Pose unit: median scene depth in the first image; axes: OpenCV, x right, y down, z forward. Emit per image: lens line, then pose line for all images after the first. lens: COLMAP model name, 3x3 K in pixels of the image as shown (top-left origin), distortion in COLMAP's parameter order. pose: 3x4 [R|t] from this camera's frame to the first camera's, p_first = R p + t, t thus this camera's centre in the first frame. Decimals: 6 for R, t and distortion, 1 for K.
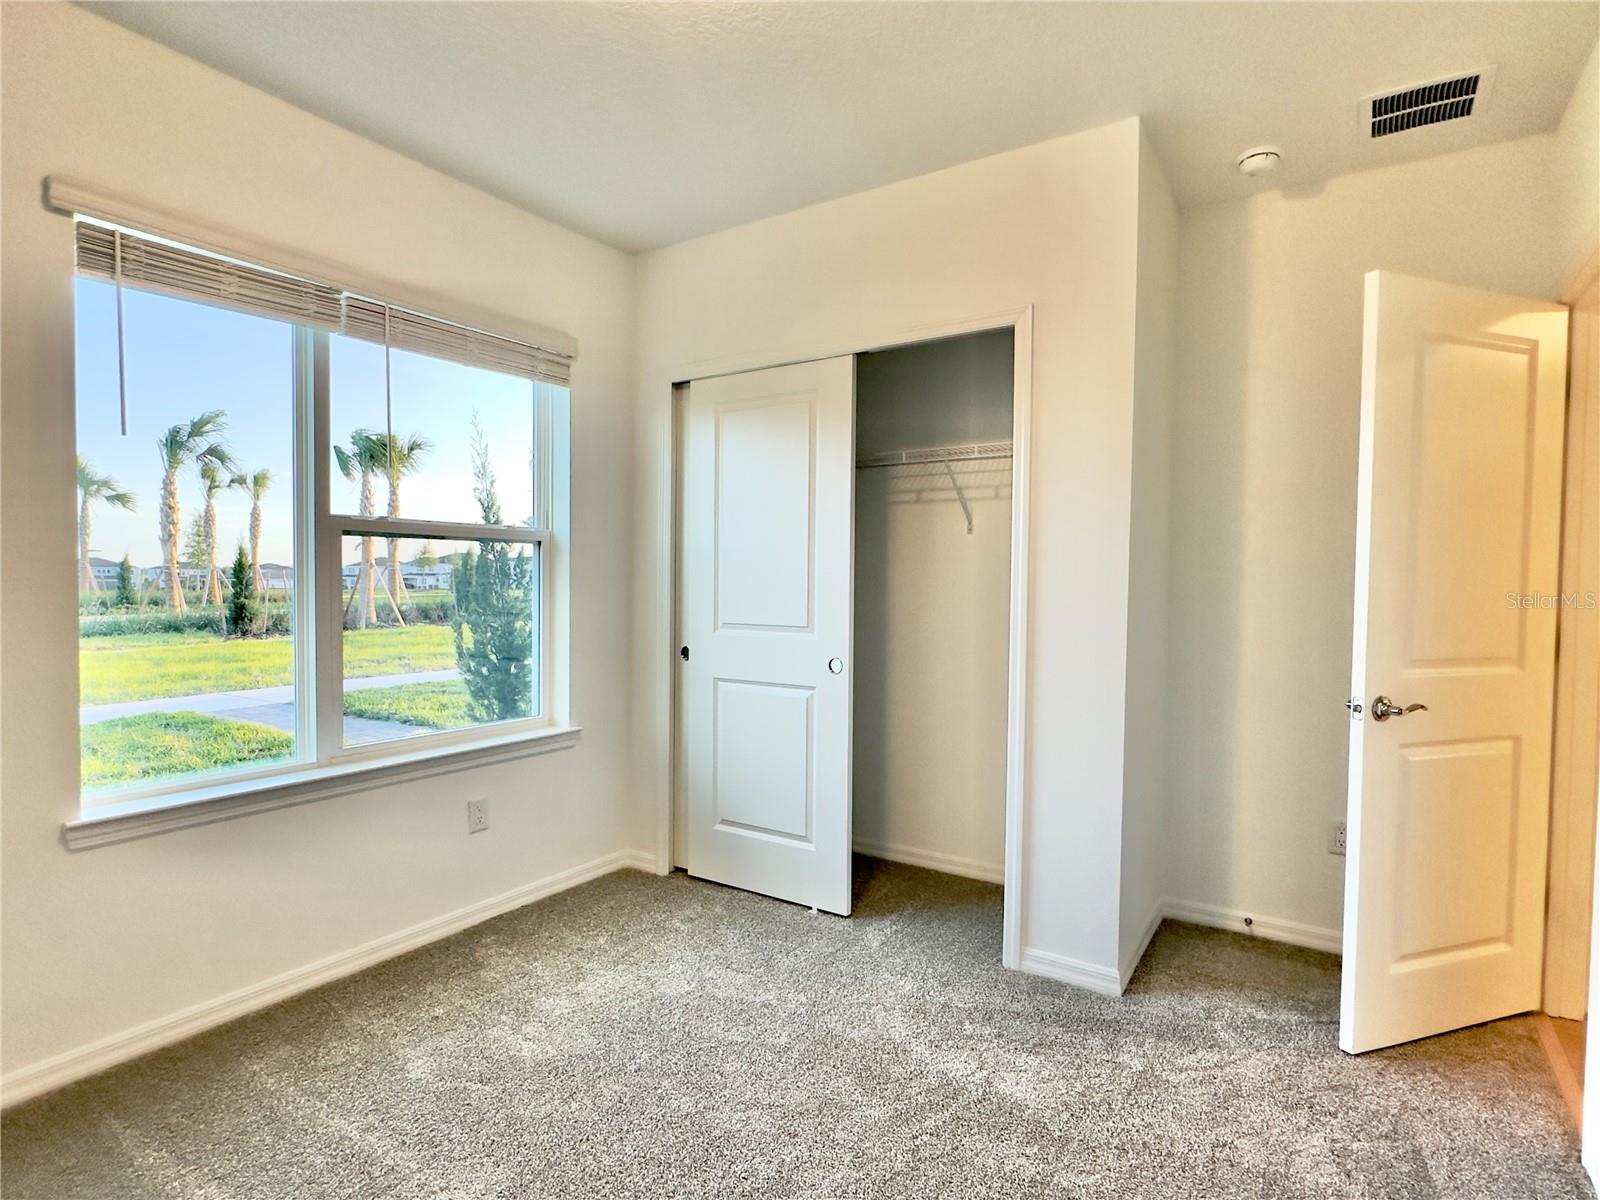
lens RADIAL K [[837.0, 0, 796.0], [0, 837.0, 595.1], [0, 0, 1]] dist [-0.001894, 0.001422]
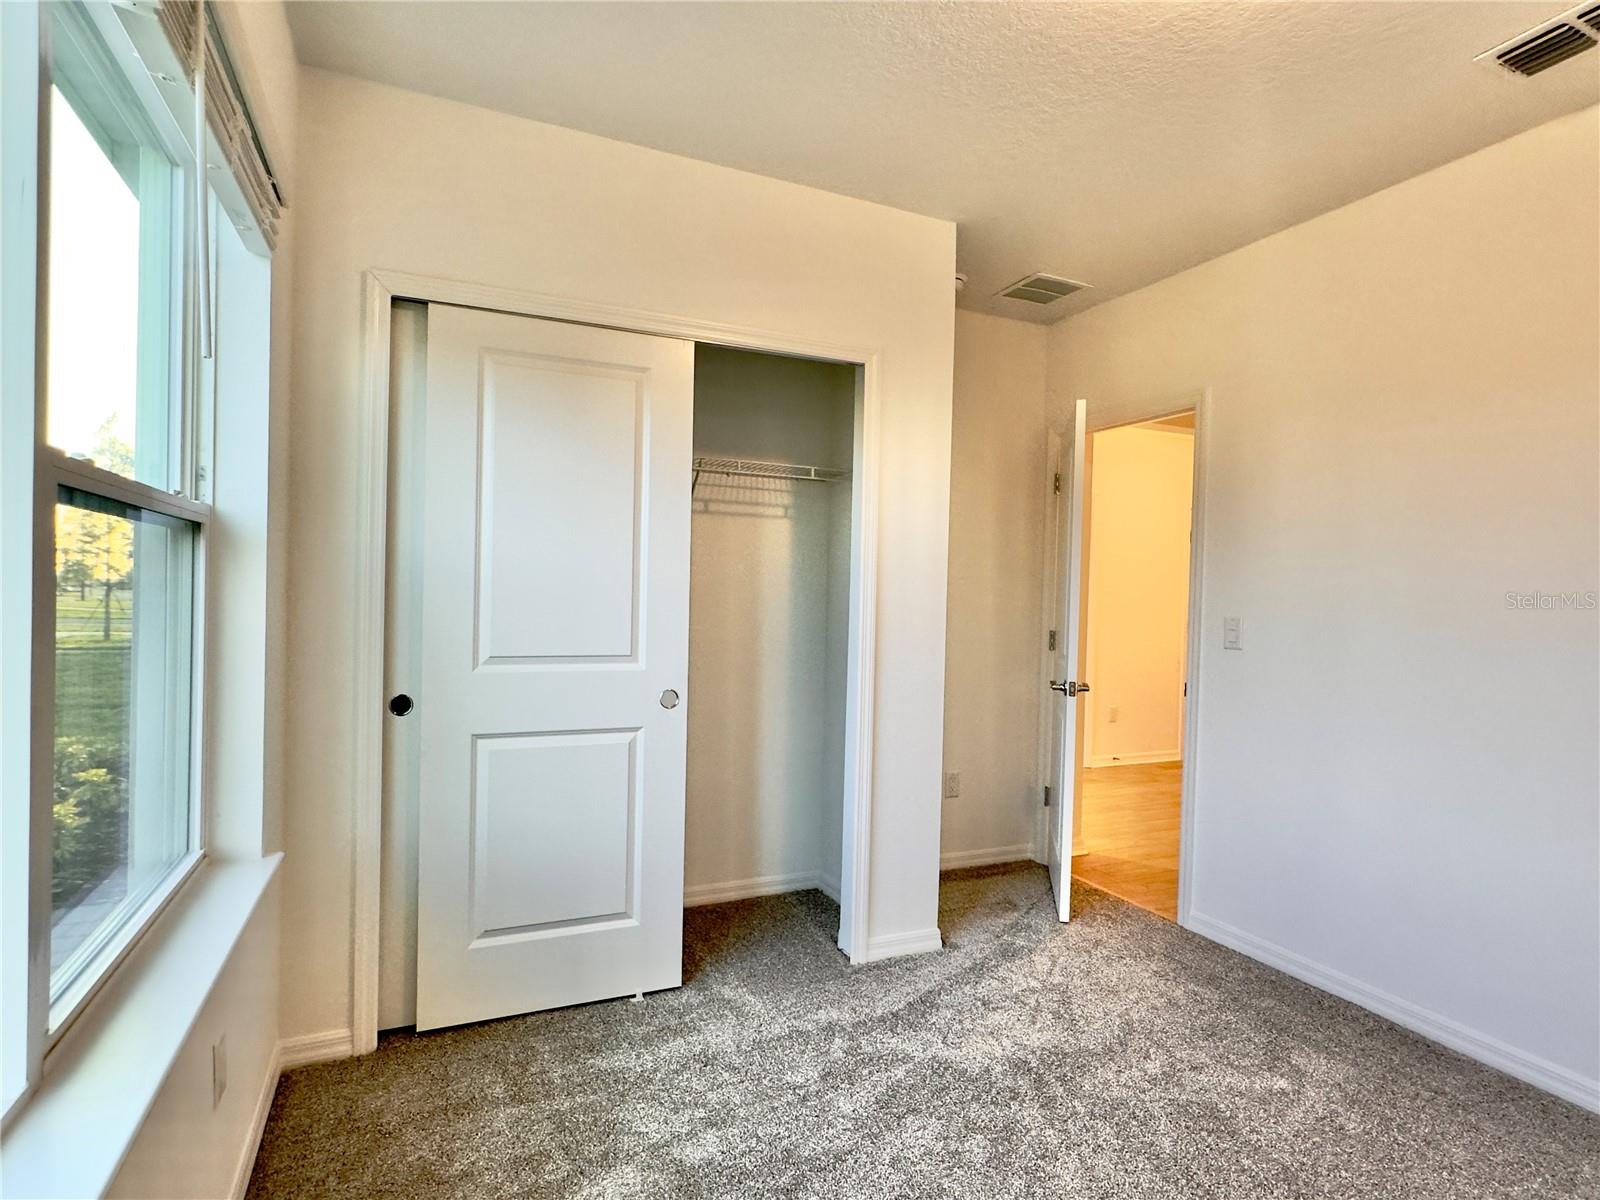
lens RADIAL K [[837.0, 0, 801.1], [0, 837.0, 596.2], [0, 0, 1]] dist [-0.001894, 0.001422]
pose [[0.542805, -0.001504, 0.839857, -0.585486], [-0.001546, 0.999995, 0.002789, -0.022527], [-0.839857, -0.002812, 0.542800, 0.415145]]
